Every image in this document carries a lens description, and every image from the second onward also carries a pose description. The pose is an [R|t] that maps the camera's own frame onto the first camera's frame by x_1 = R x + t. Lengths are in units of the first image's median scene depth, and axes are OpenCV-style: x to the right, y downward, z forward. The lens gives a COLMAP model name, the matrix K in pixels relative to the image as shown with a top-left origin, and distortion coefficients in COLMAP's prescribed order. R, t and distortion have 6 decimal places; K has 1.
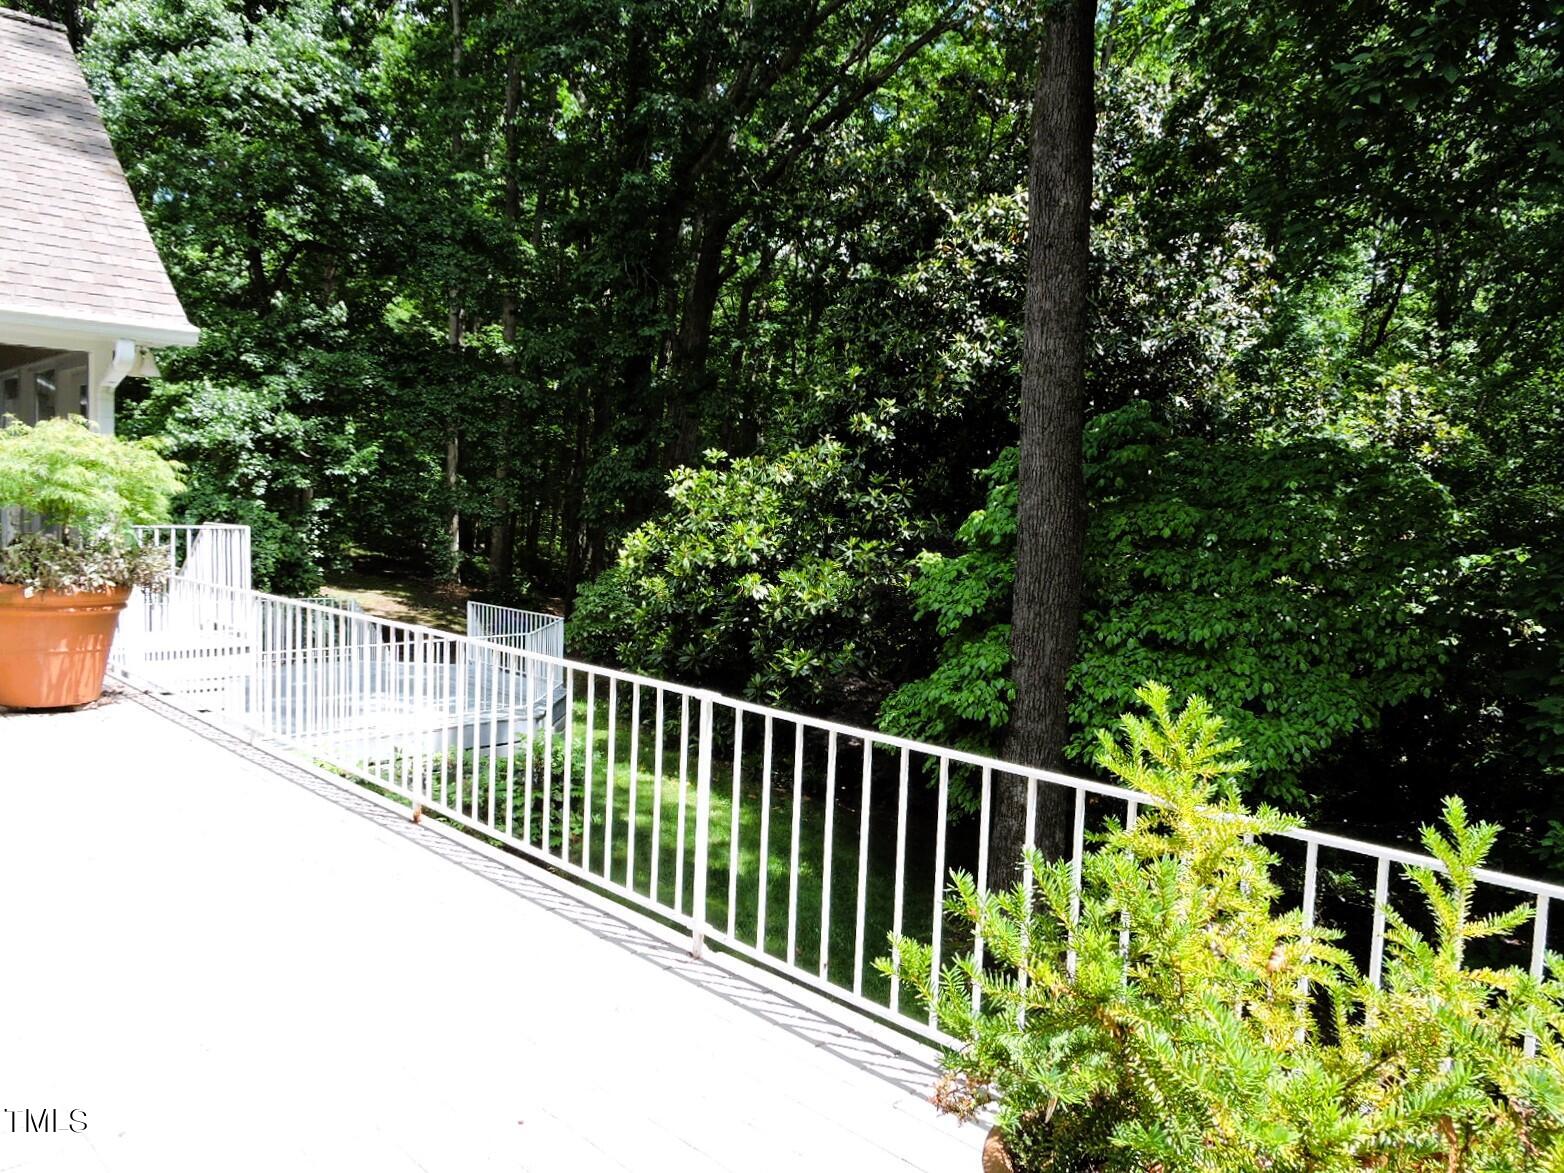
lens RADIAL K [[1115.0, 0, 782.0], [0, 1115.0, 586.5], [0, 0, 1]] dist [0.001640, 0.000845]
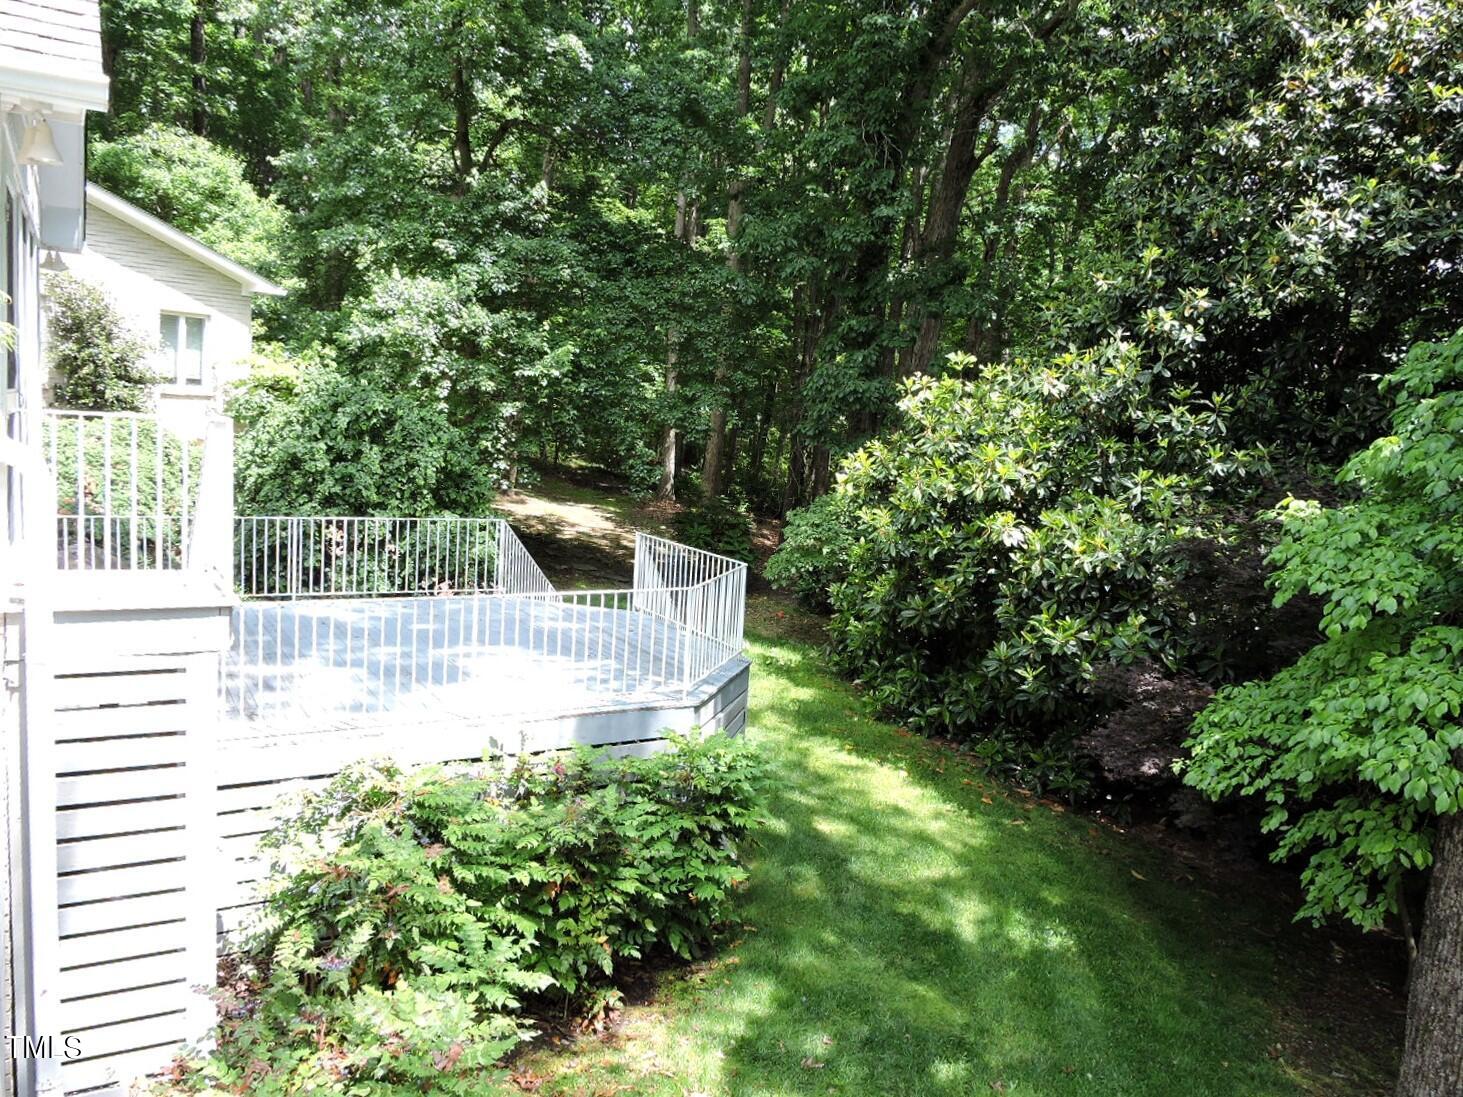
lens RADIAL K [[1056.8, 0, 731.5], [0, 1056.8, 548.5], [0, 0, 1]] dist [-0.000518, -0.008347]
pose [[0.966007, 0.058246, -0.251869, -0.020713], [-0.047835, 0.997736, 0.047266, -0.010733], [0.254052, -0.033611, 0.966606, 0.224426]]
